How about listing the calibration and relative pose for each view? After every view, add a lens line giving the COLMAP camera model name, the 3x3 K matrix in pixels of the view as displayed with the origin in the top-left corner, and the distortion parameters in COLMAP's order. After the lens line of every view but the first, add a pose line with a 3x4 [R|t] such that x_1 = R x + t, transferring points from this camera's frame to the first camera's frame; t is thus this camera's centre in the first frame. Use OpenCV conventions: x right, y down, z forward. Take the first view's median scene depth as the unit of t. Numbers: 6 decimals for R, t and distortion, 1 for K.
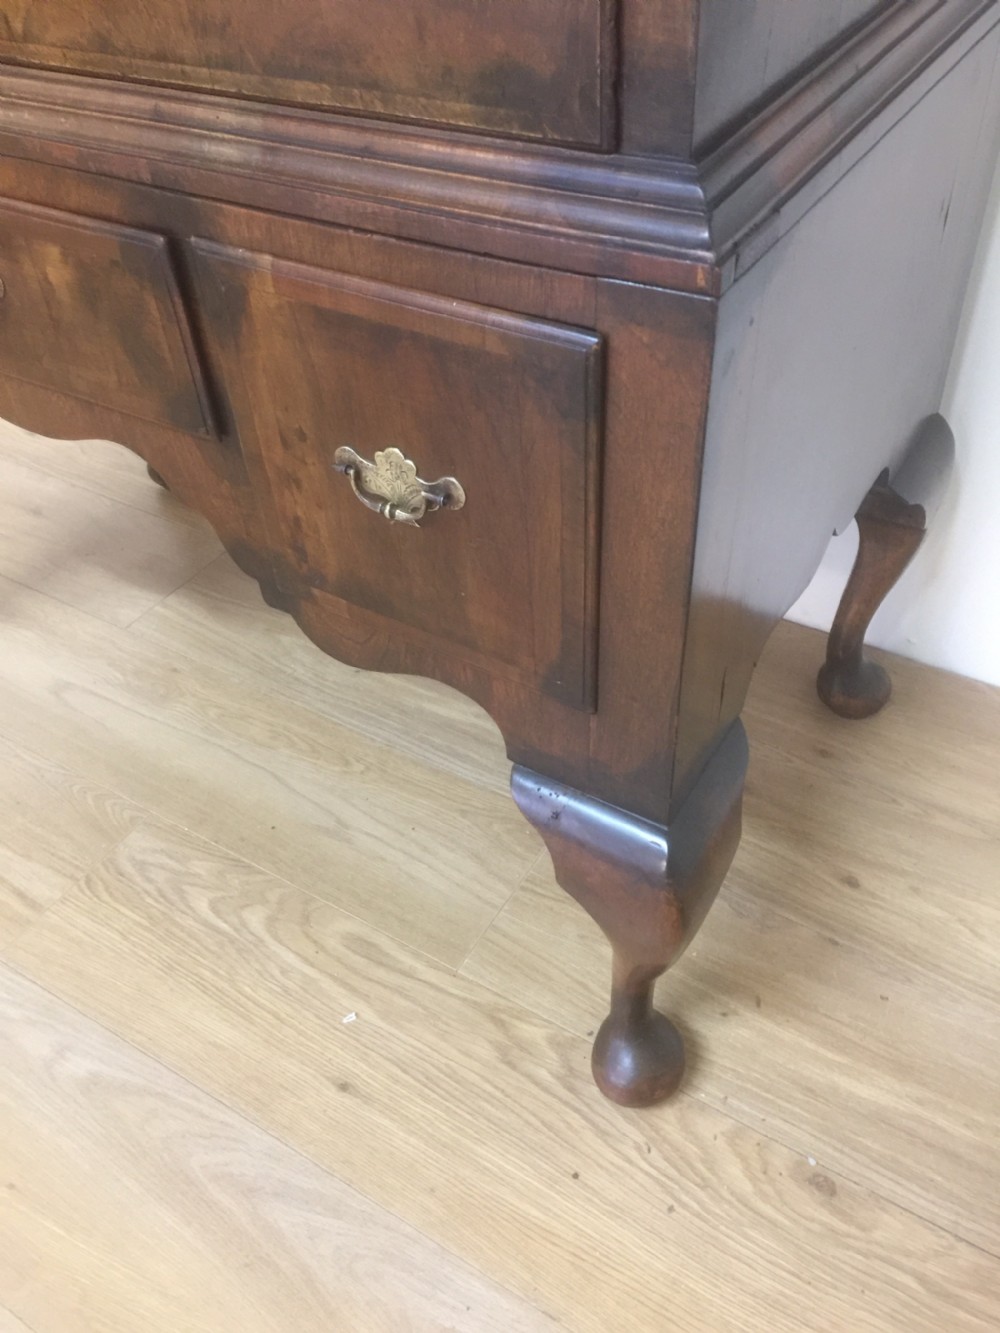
lens RADIAL K [[1143.0, 0, 508.8], [0, 1143.0, 670.2], [0, 0, 1]] dist [0.083156, -0.115040]
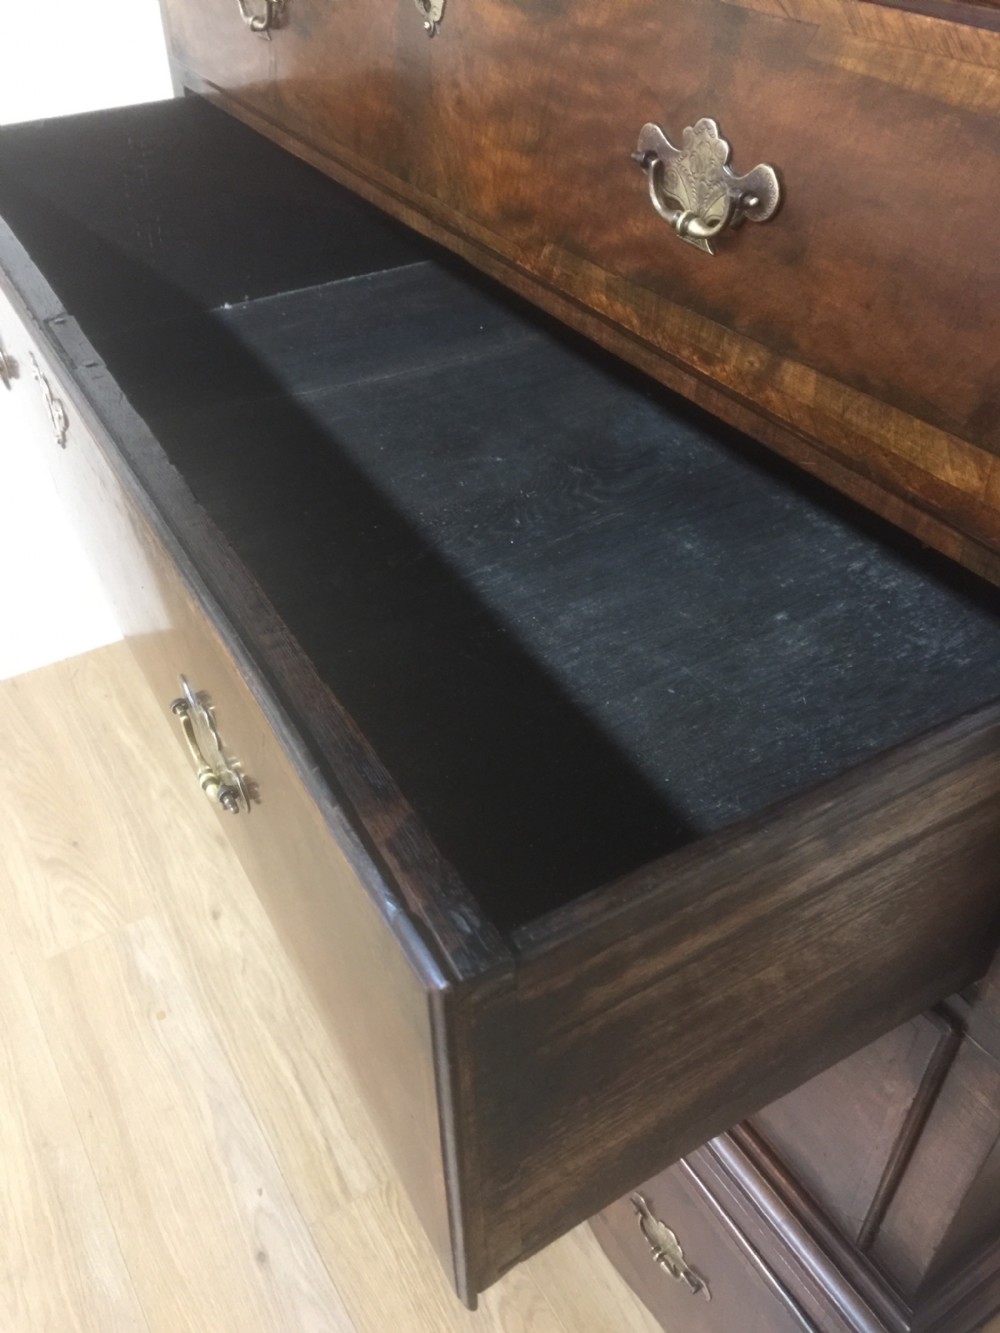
lens RADIAL K [[1143.0, 0, 498.0], [0, 1143.0, 659.4], [0, 0, 1]] dist [0.083156, -0.115040]
pose [[0.892227, 0.317155, -0.321472, -0.039266], [-0.328450, 0.944309, 0.020033, -0.515379], [0.309922, 0.087713, 0.946707, -0.255631]]
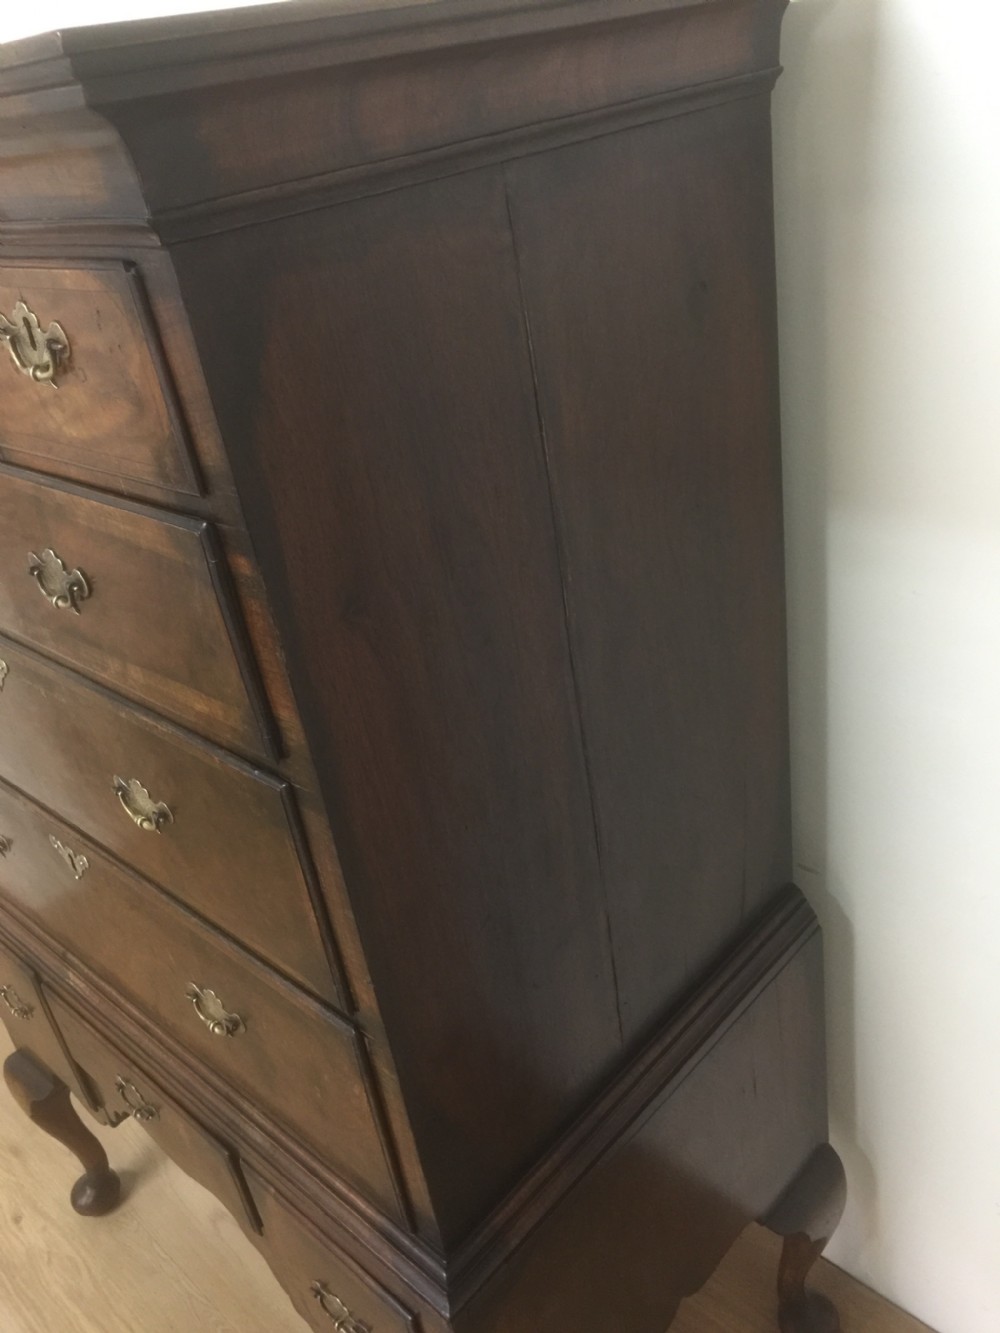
lens RADIAL K [[1143.0, 0, 497.6], [0, 1143.0, 662.3], [0, 0, 1]] dist [0.083156, -0.115040]
pose [[0.971897, 0.016454, -0.234831, 0.340991], [-0.068039, 0.974614, -0.213303, -0.502218], [0.225360, 0.223286, 0.948344, -0.515946]]
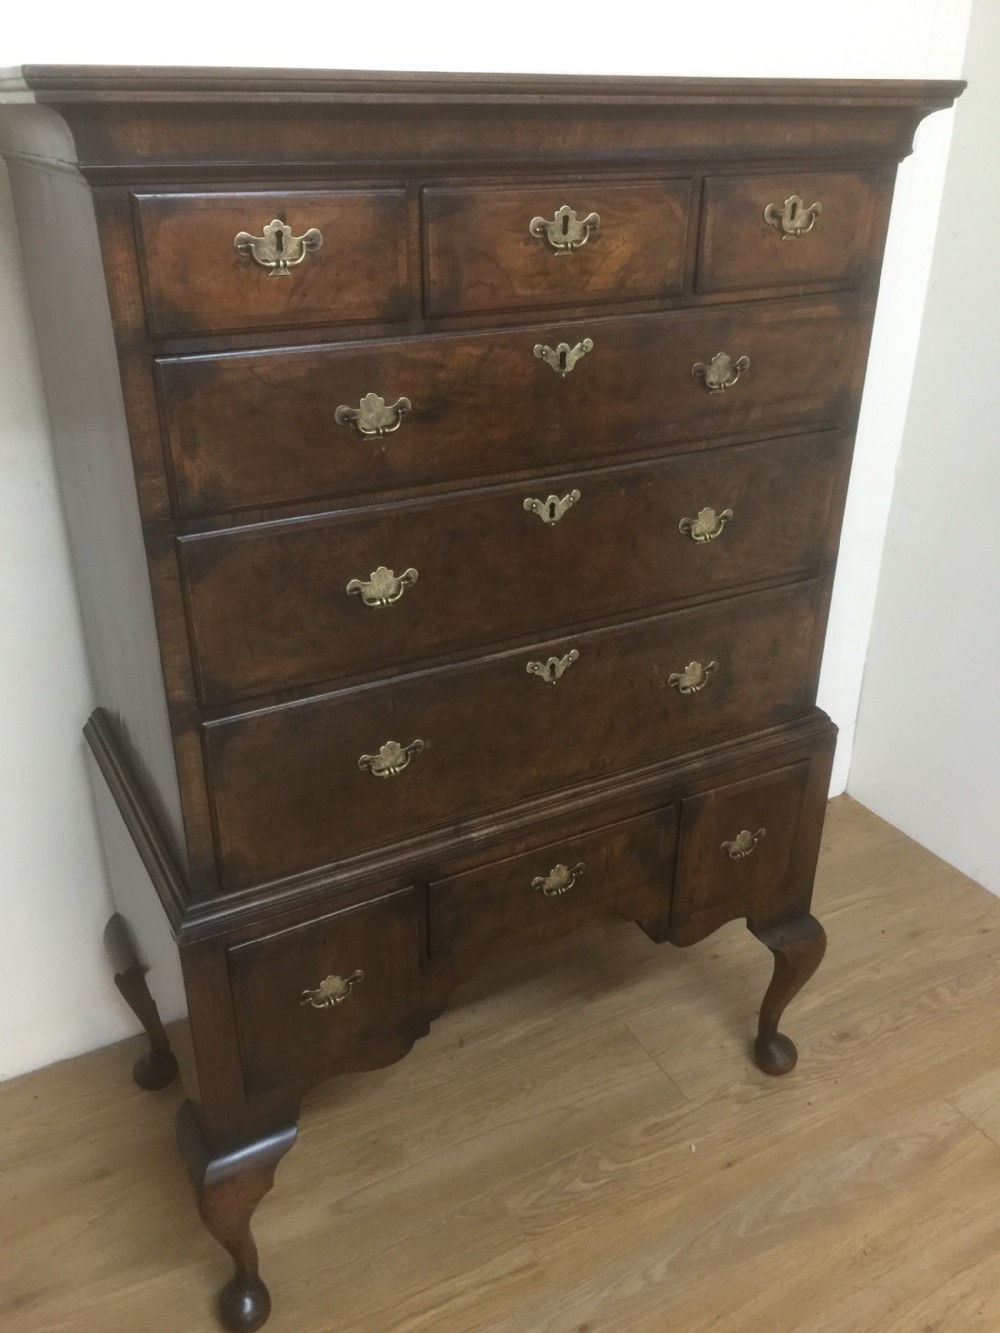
lens RADIAL K [[1143.0, 0, 504.5], [0, 1143.0, 653.6], [0, 0, 1]] dist [0.083156, -0.115040]
pose [[0.494615, -0.336285, 0.801417, -1.649648], [0.563242, 0.826291, -0.000896, -0.580890], [-0.661902, 0.451835, 0.598106, -0.321320]]
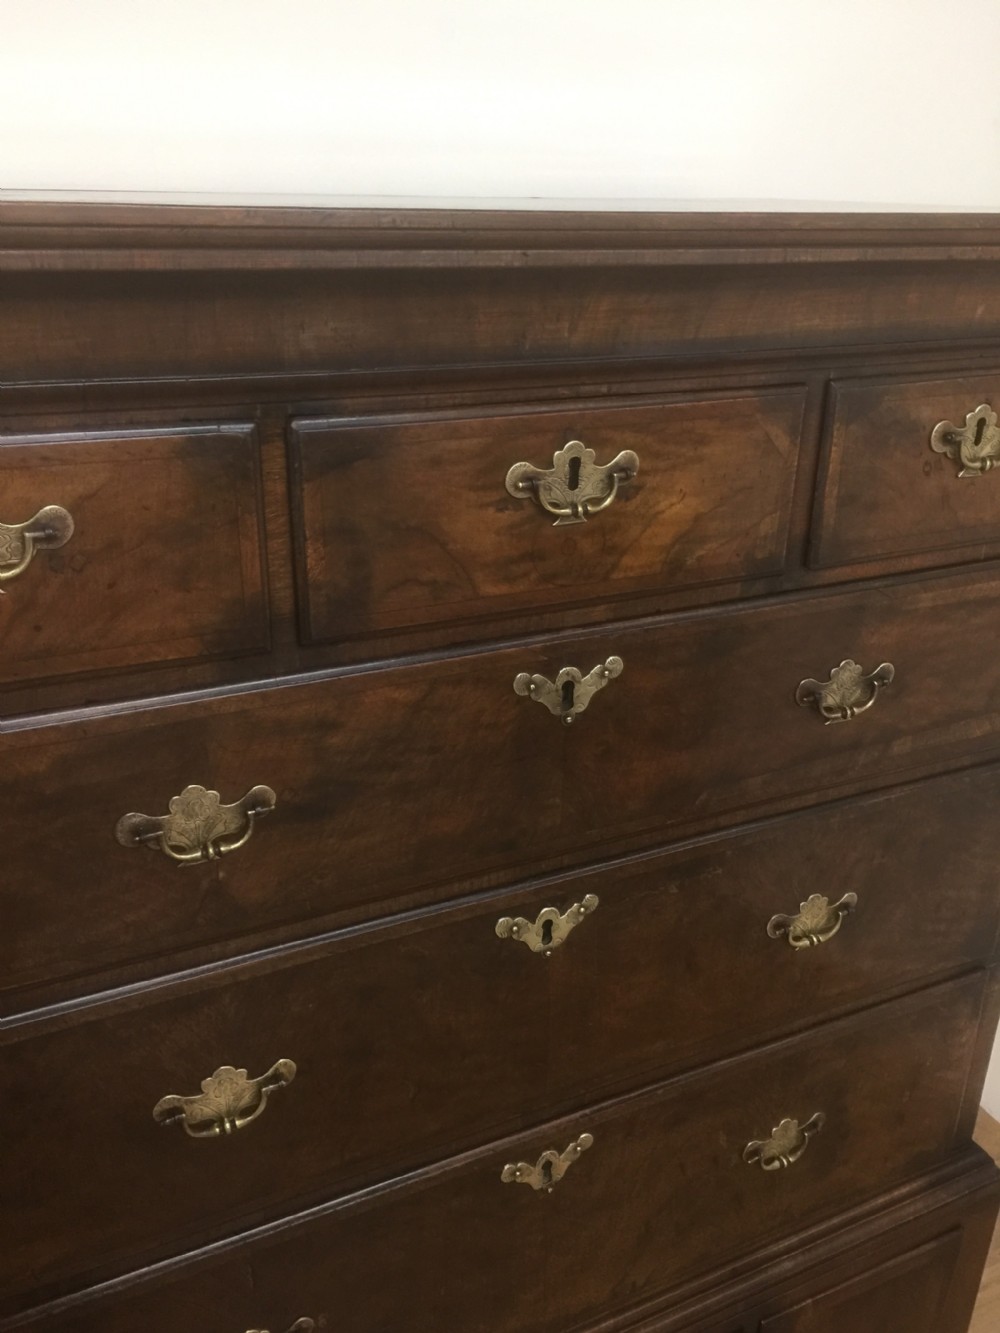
lens RADIAL K [[1143.0, 0, 505.9], [0, 1143.0, 657.9], [0, 0, 1]] dist [0.083156, -0.115040]
pose [[0.541940, -0.268656, 0.796320, -1.017455], [0.534675, 0.841256, -0.080060, -0.815764], [-0.648400, 0.469160, 0.599554, -0.146416]]
